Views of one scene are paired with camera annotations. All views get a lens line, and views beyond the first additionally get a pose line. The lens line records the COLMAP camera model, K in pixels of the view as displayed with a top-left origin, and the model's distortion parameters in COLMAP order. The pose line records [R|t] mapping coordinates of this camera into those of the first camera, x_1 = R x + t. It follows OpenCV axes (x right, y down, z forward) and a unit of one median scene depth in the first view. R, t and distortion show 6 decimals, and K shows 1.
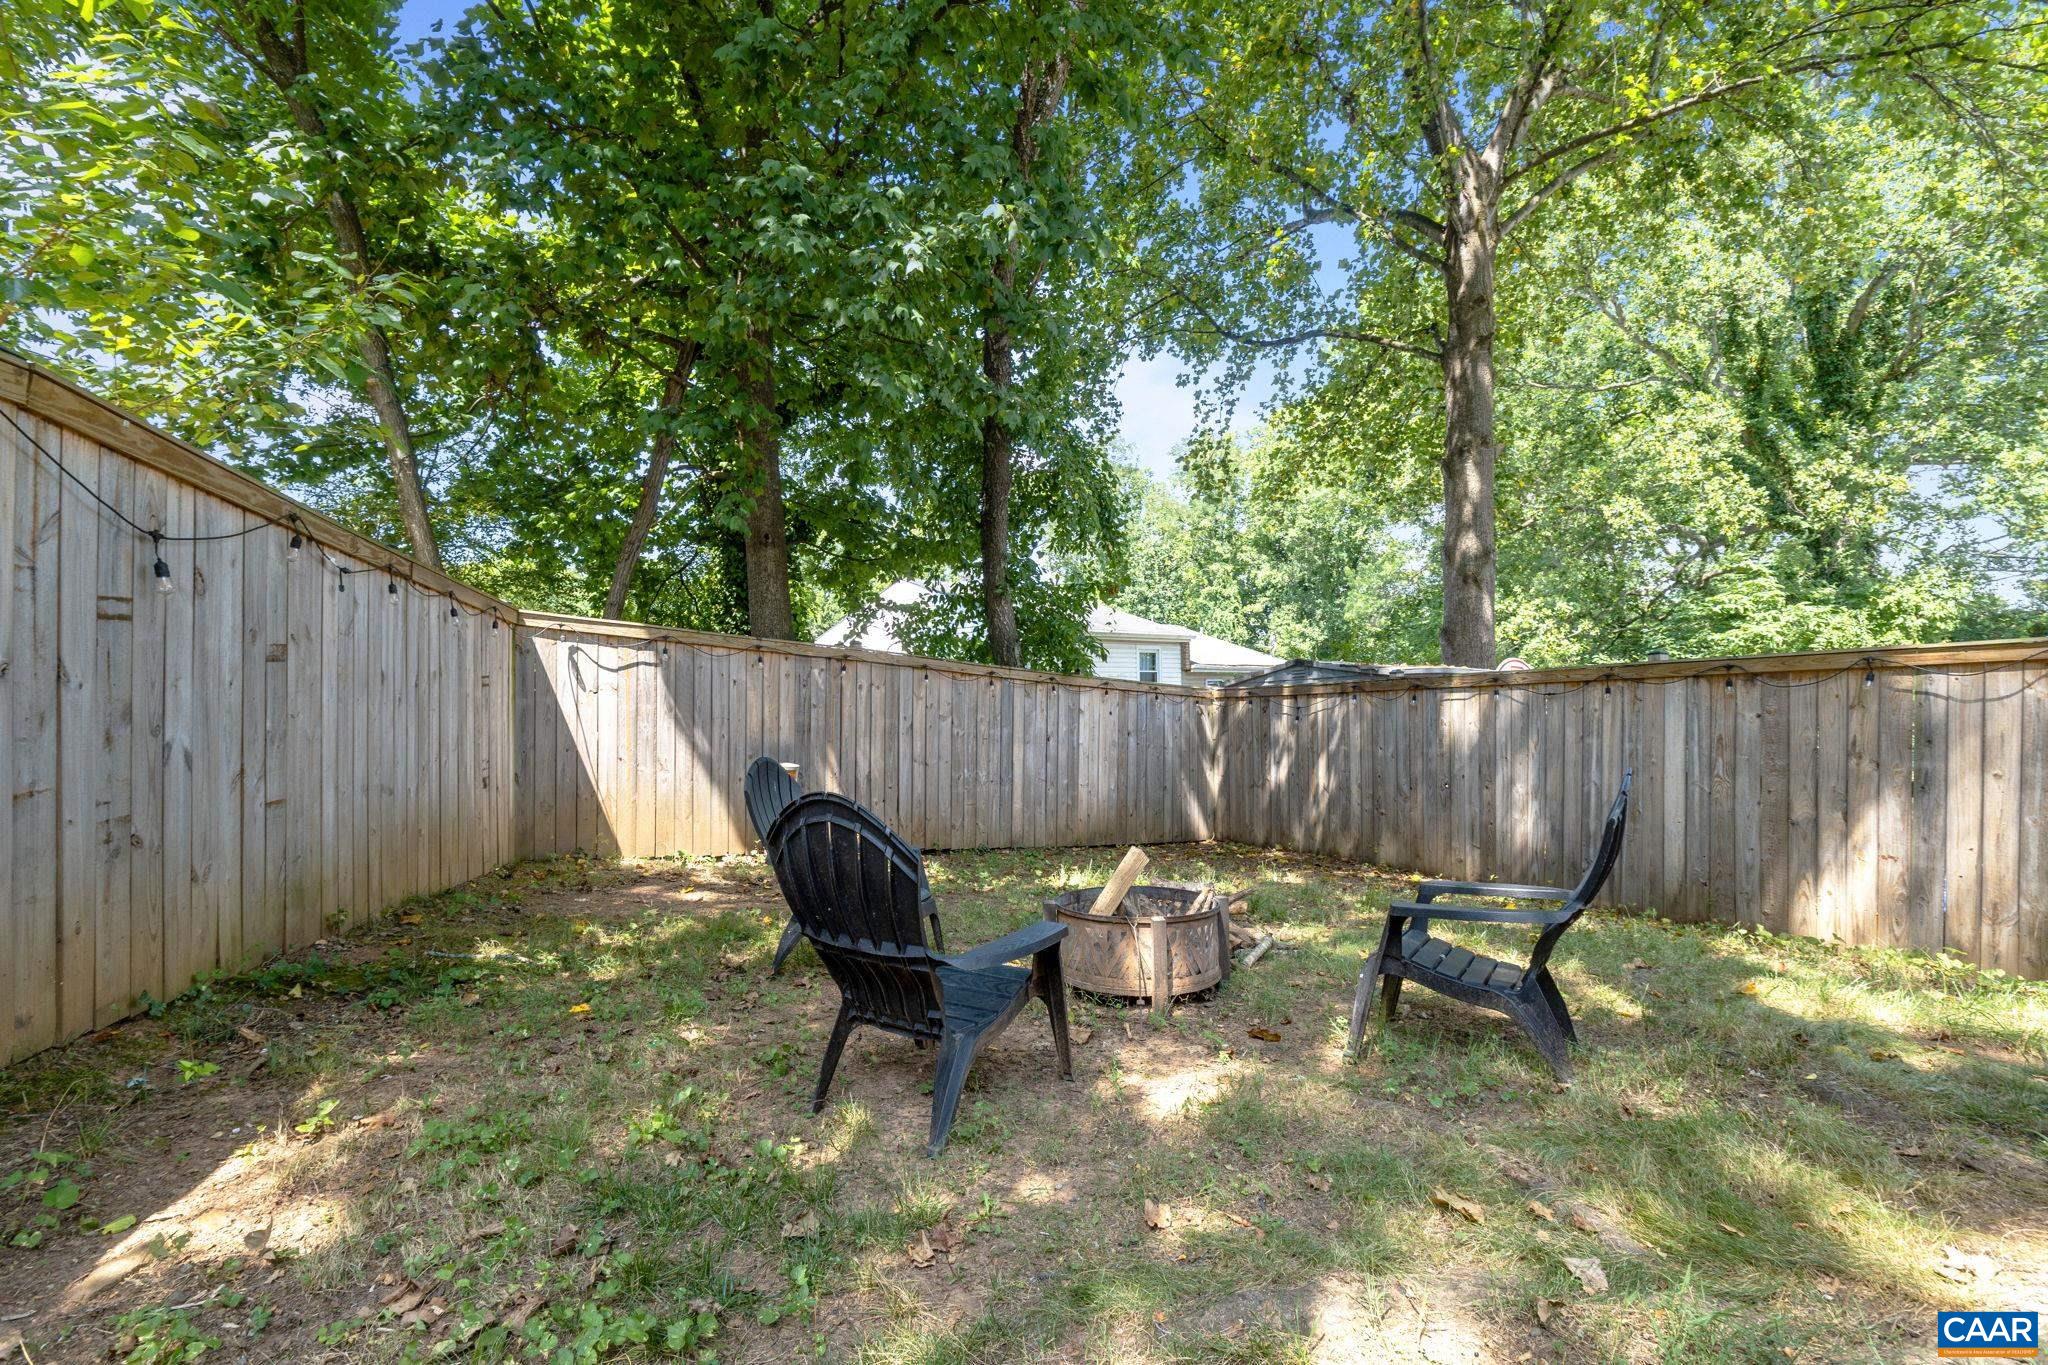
lens RADIAL K [[875.8, 0, 1015.1], [0, 875.8, 680.9], [0, 0, 1]] dist [-0.004478, -0.000037]
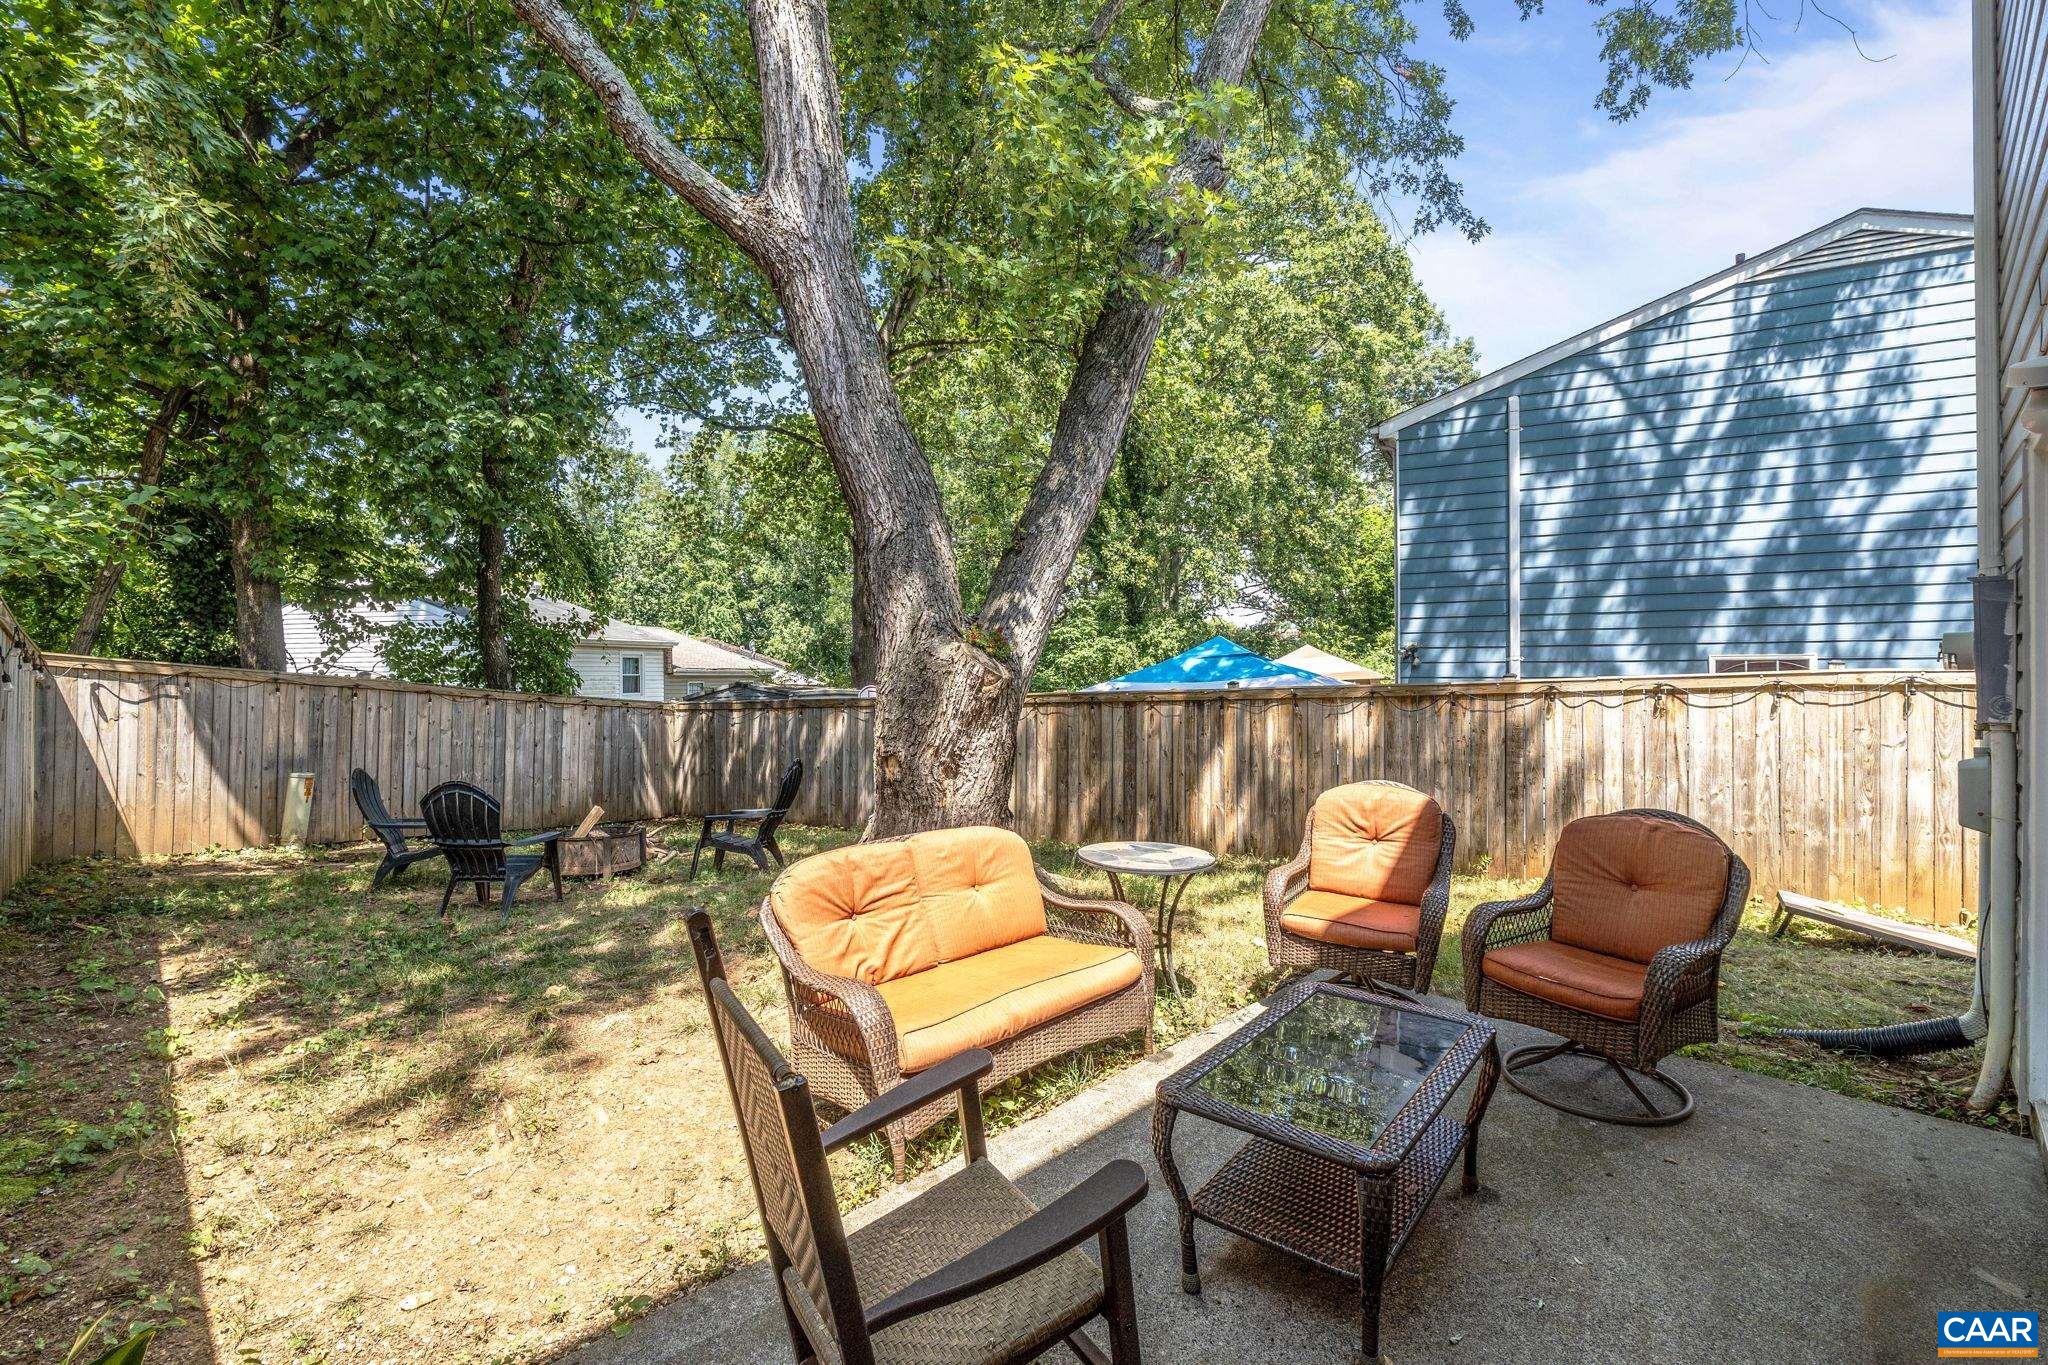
lens RADIAL K [[909.1, 0, 1016.9], [0, 909.1, 658.4], [0, 0, 1]] dist [-0.001923, 0.000219]
pose [[0.857122, 0.020201, 0.514717, -0.043092], [-0.014808, 0.999784, -0.014578, -0.049383], [-0.514900, 0.004873, 0.857236, -0.483928]]
